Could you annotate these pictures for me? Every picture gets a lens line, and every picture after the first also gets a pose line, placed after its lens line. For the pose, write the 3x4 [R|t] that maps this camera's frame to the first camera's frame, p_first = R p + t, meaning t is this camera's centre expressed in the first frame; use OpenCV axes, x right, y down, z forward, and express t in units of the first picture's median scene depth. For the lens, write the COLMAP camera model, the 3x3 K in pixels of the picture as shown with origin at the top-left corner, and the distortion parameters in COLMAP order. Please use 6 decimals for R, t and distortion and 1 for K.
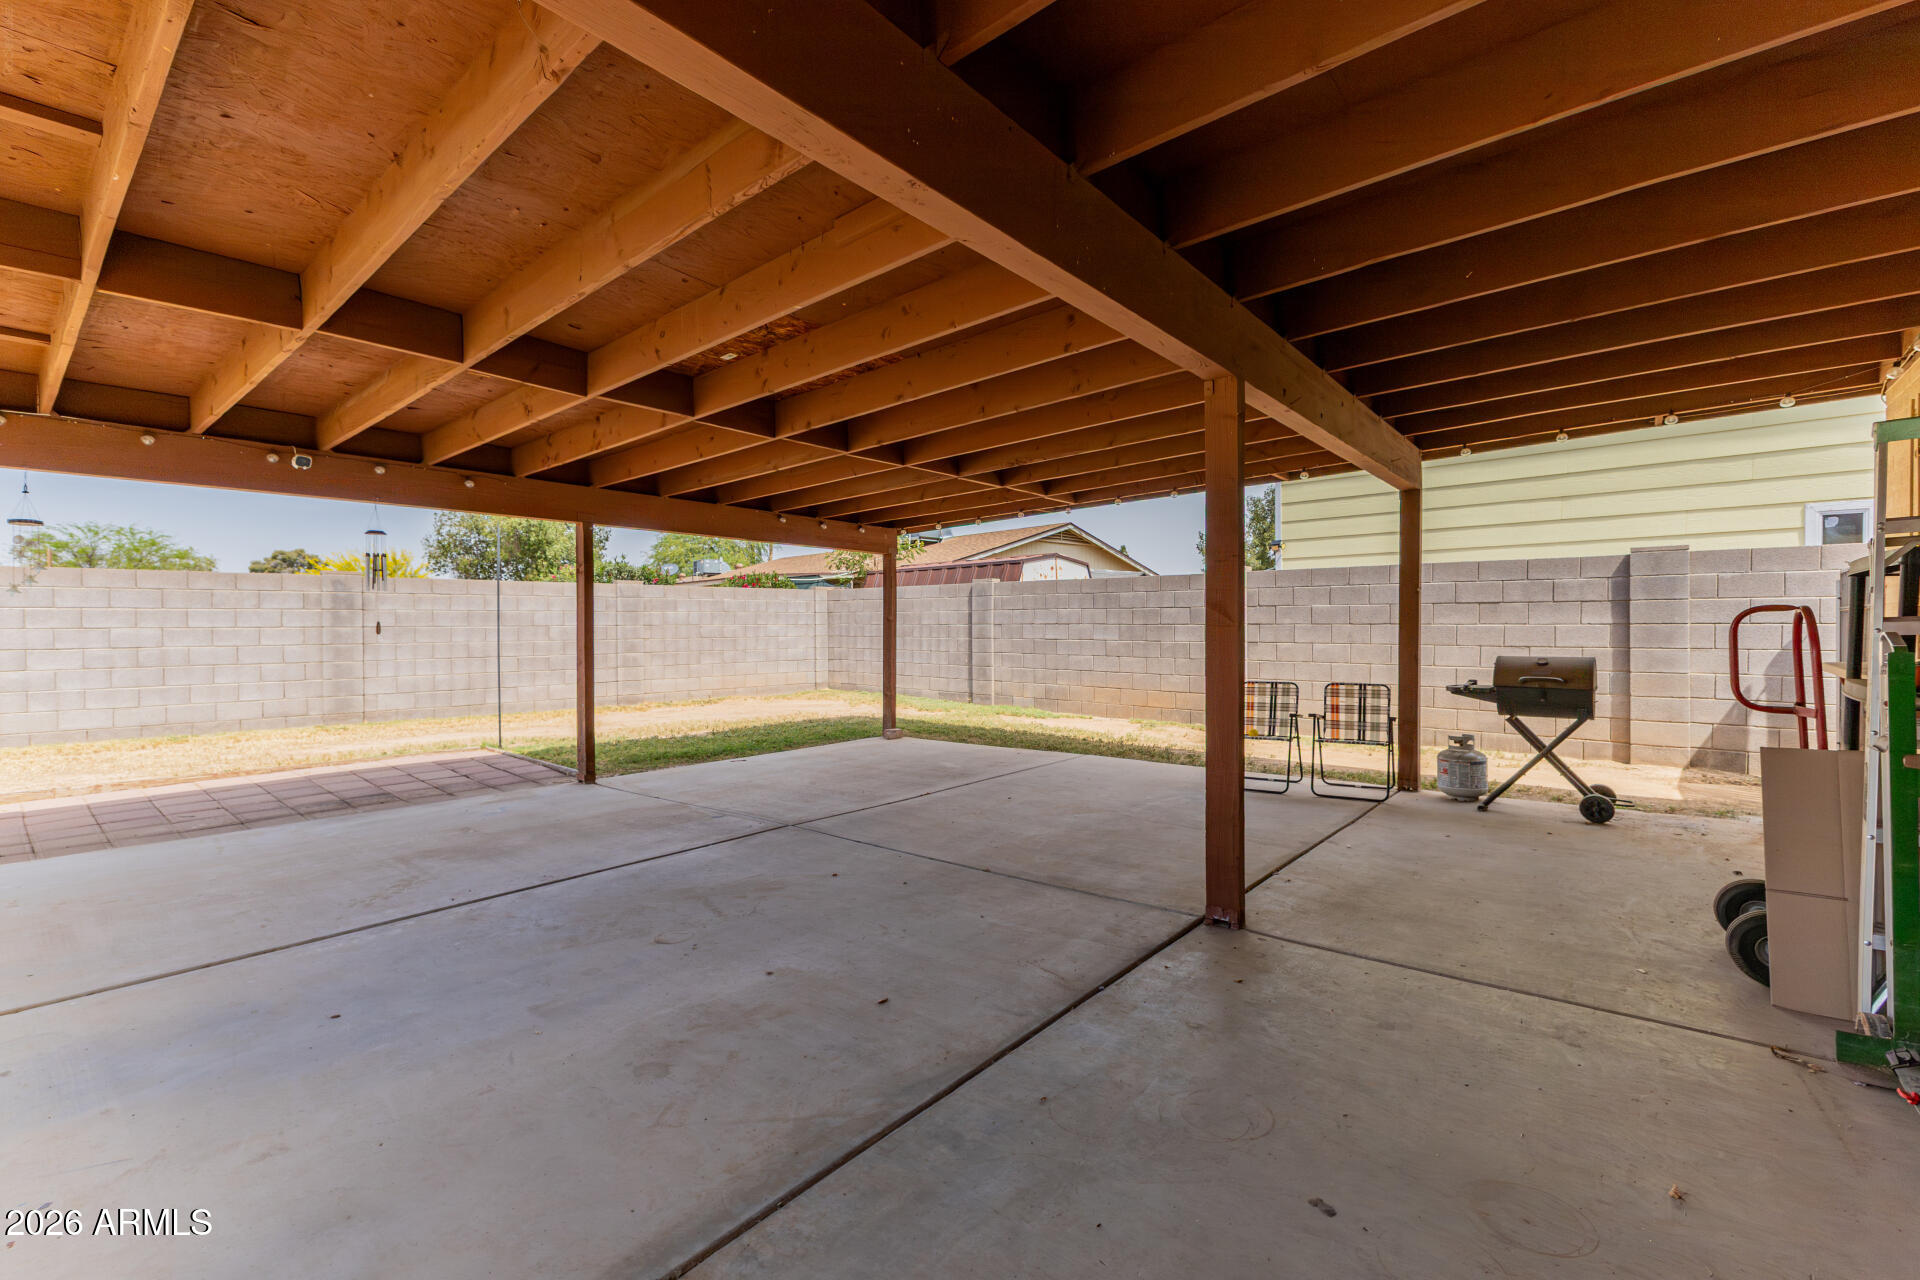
lens RADIAL K [[846.1, 0, 971.6], [0, 846.1, 638.5], [0, 0, 1]] dist [0.011166, -0.003183]
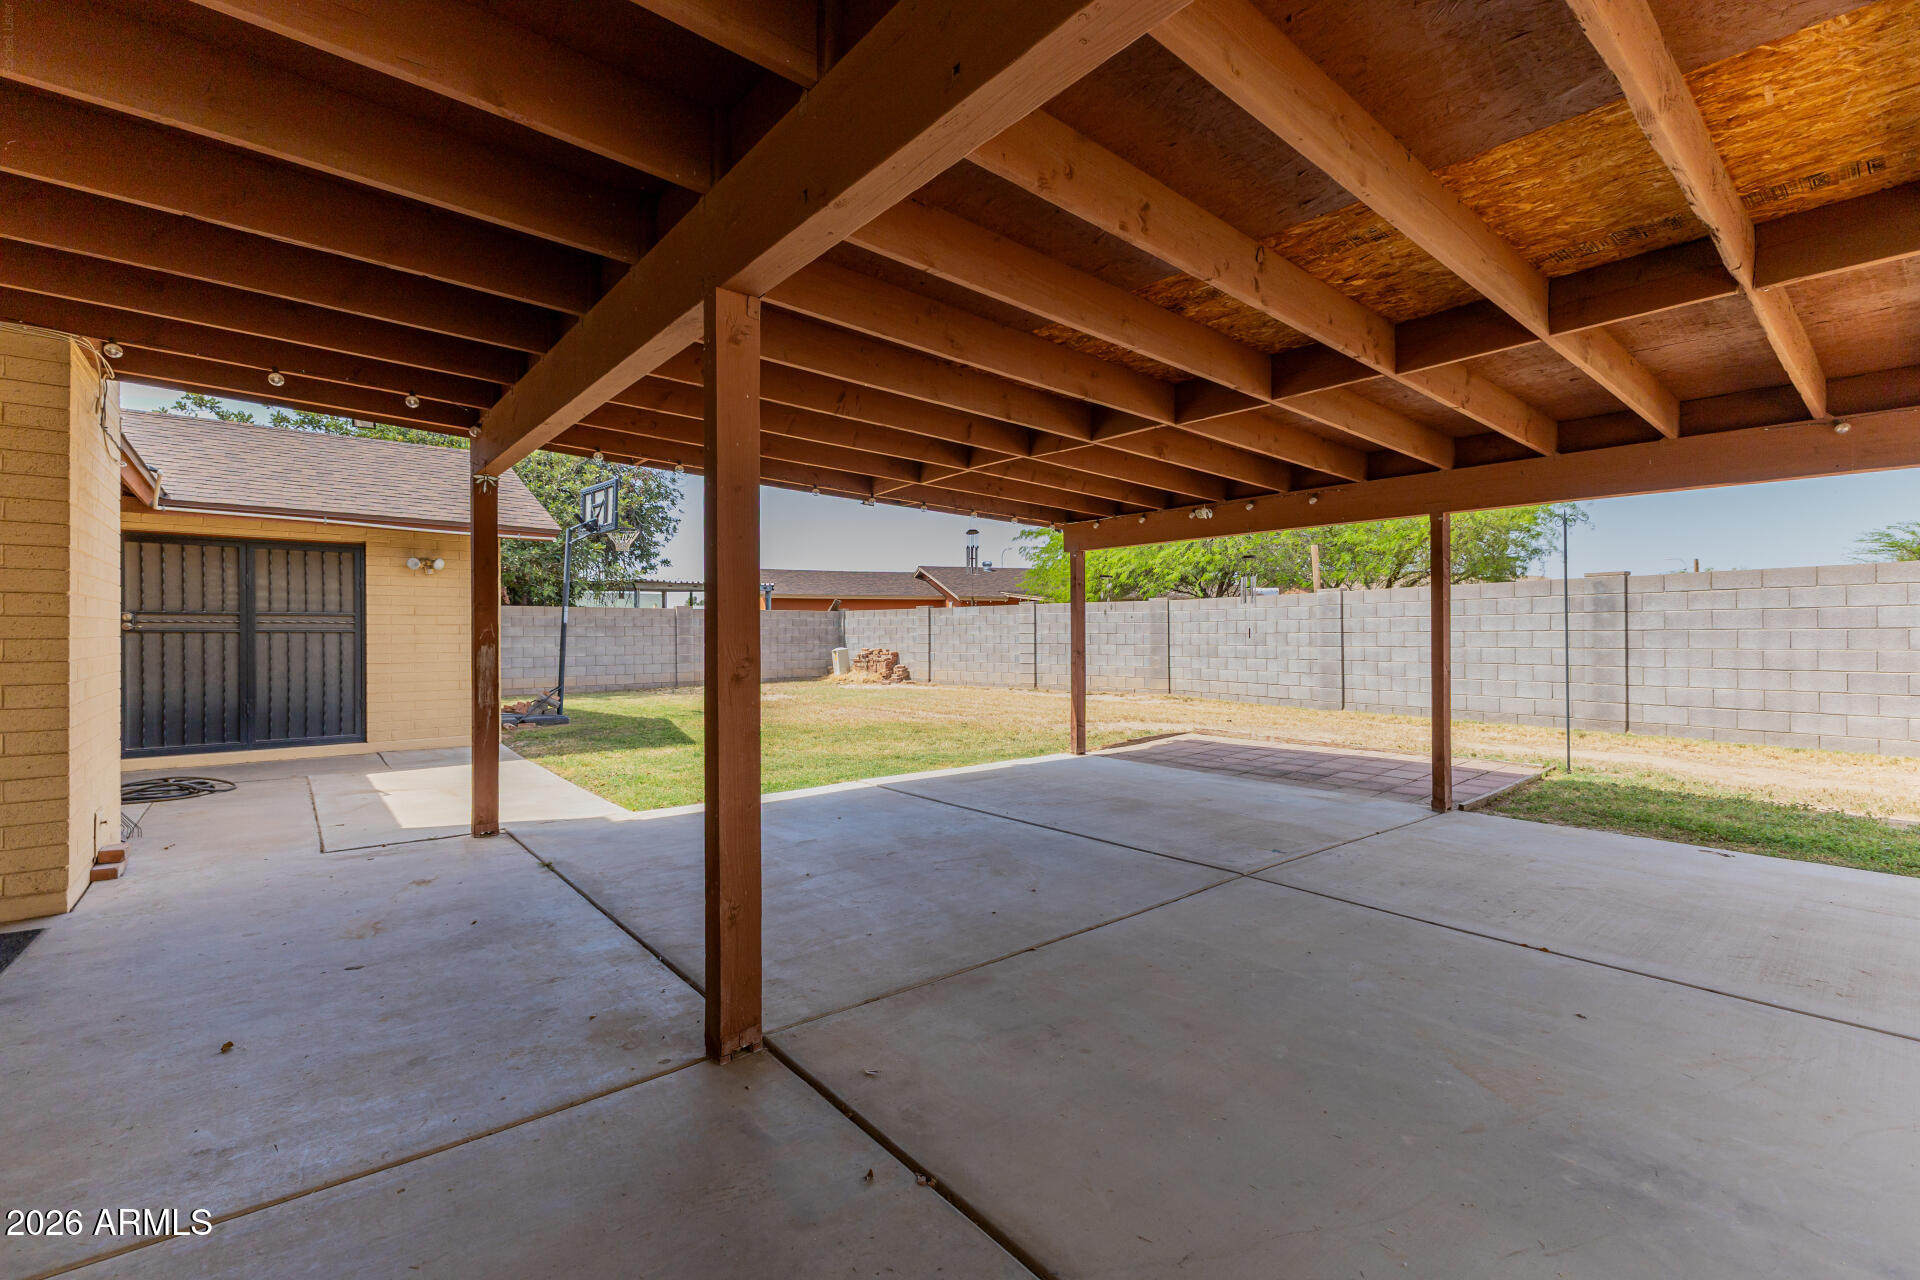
lens RADIAL K [[846.1, 0, 960.2], [0, 846.1, 632.0], [0, 0, 1]] dist [0.011166, -0.003183]
pose [[-0.211654, 0.001876, -0.977343, 0.766653], [-0.008943, 0.999953, 0.003856, -0.019026], [0.977304, 0.009557, -0.211627, 1.064481]]
